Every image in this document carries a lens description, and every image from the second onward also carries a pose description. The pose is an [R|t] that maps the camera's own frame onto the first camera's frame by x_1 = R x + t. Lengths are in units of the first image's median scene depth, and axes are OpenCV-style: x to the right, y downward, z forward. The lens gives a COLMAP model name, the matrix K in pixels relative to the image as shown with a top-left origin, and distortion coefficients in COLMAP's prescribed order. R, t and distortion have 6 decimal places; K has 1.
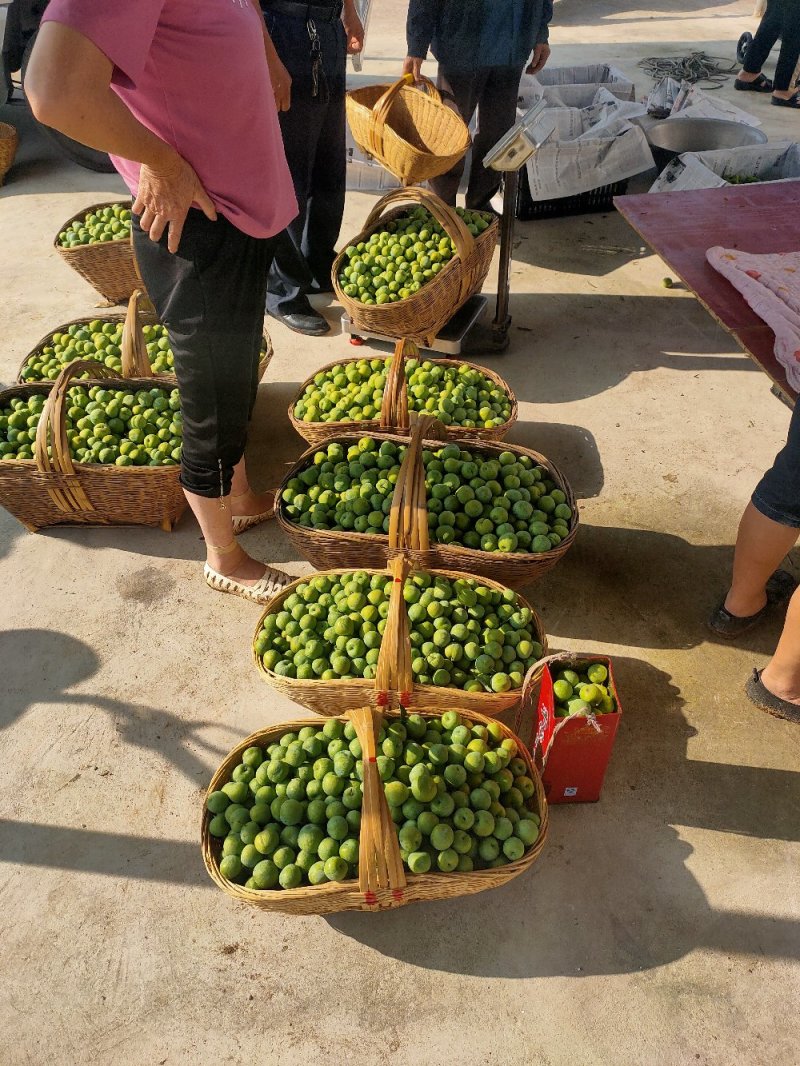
lens RADIAL K [[773.4, 0, 400.0], [0, 773.4, 533.0], [0, 0, 1]] dist [0.001199, -0.005443]
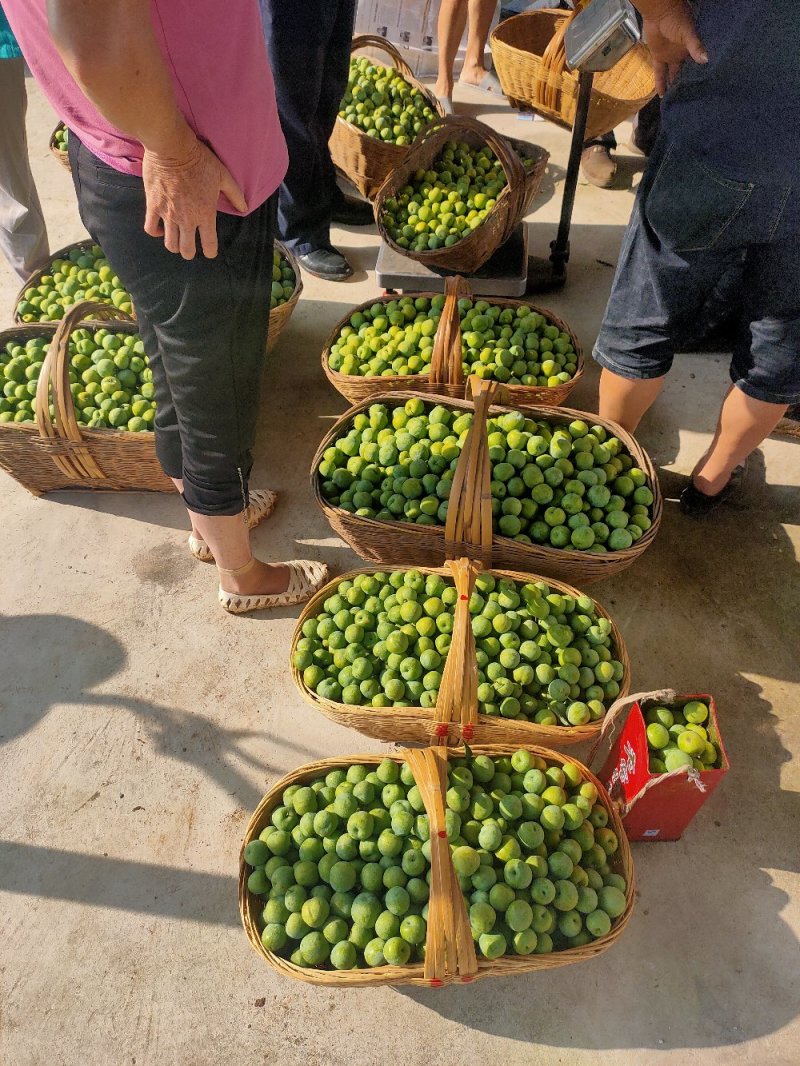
lens RADIAL K [[773.4, 0, 400.0], [0, 773.4, 533.0], [0, 0, 1]] dist [0.001199, -0.005443]
pose [[0.999752, 0.018681, -0.012088, -0.060489], [-0.017001, 0.991793, 0.126715, -0.109361], [0.014356, -0.126478, 0.991865, 0.155960]]
